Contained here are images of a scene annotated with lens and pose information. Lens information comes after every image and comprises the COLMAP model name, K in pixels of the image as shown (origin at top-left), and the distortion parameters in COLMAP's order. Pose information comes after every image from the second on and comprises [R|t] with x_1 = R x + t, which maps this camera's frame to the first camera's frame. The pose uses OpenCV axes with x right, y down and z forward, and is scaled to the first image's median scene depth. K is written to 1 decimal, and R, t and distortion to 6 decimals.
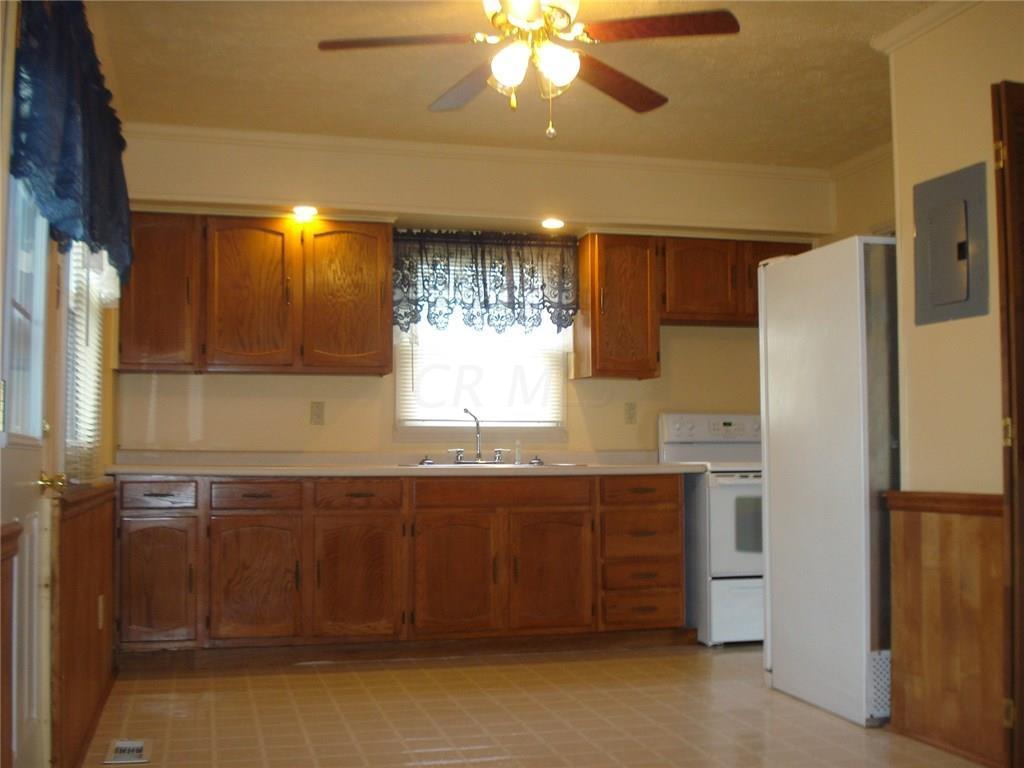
lens RADIAL K [[1182.1, 0, 512.5], [0, 1182.1, 377.6], [0, 0, 1]] dist [-0.085292, 0.000000]
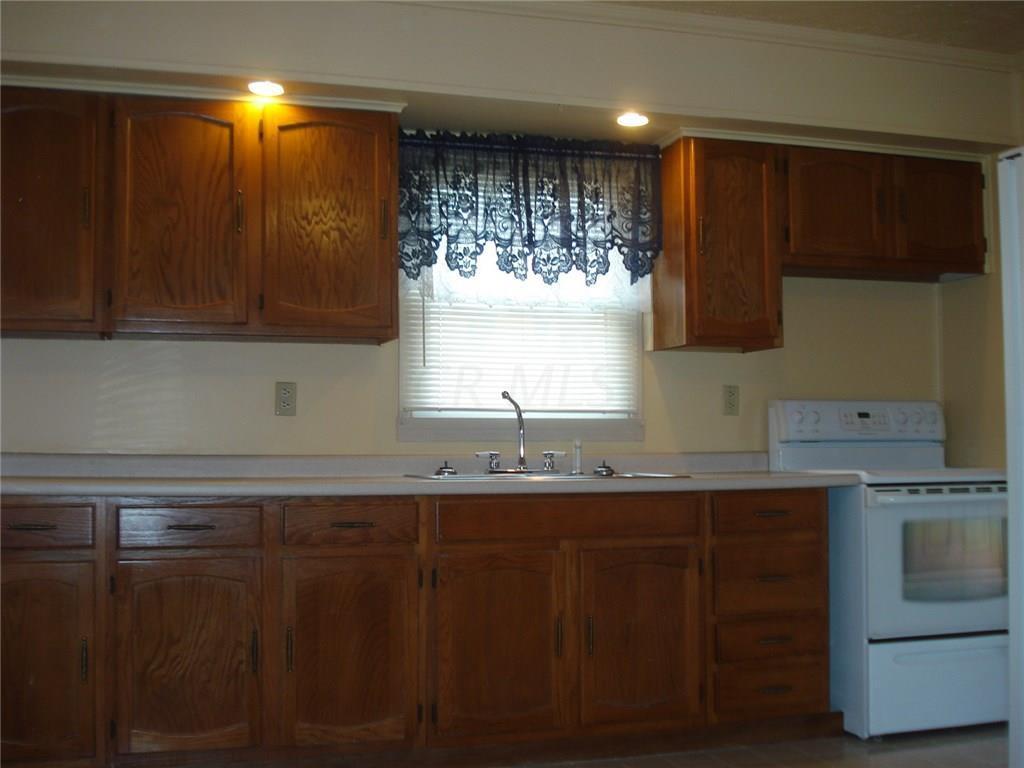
lens RADIAL K [[1182.1, 0, 508.9], [0, 1182.1, 387.6], [0, 0, 1]] dist [-0.085292, 0.000000]
pose [[0.999434, 0.000656, 0.033625, -0.061553], [-0.001067, 0.999925, 0.012224, 0.015882], [-0.033615, -0.012253, 0.999360, 0.333387]]
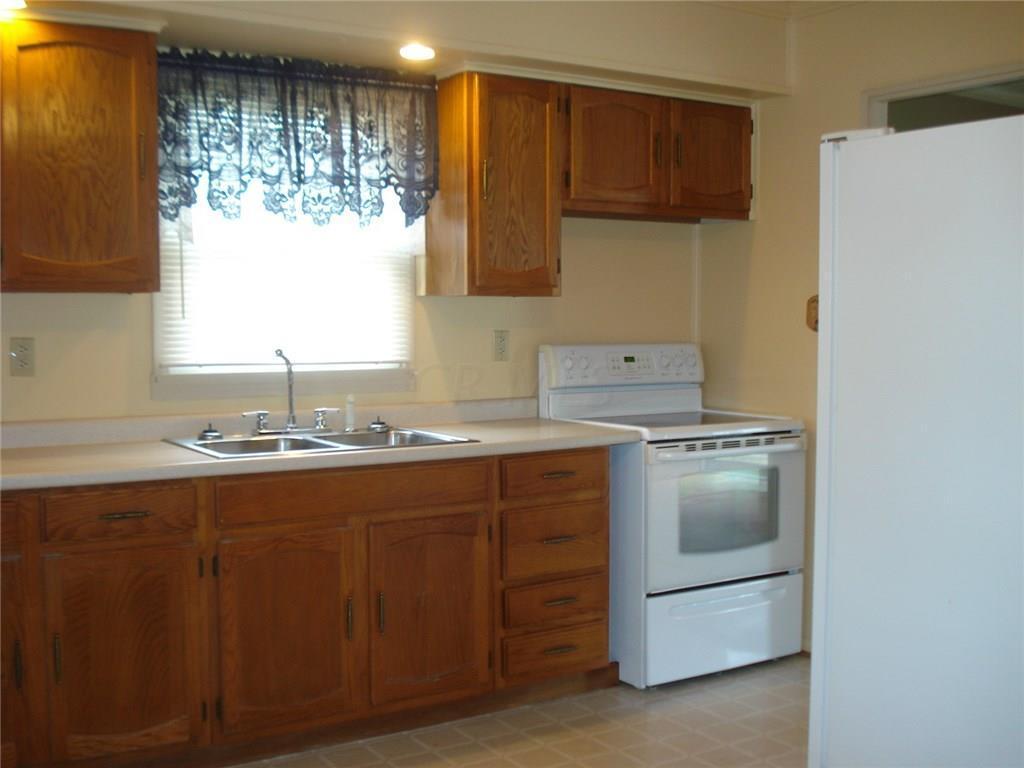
lens RADIAL K [[1182.1, 0, 512.3], [0, 1182.1, 393.4], [0, 0, 1]] dist [-0.085292, 0.000000]
pose [[0.950799, -0.019064, 0.309221, -0.116407], [-0.021853, 0.991492, 0.128322, -0.033173], [-0.309037, -0.128766, 0.942293, 0.388507]]
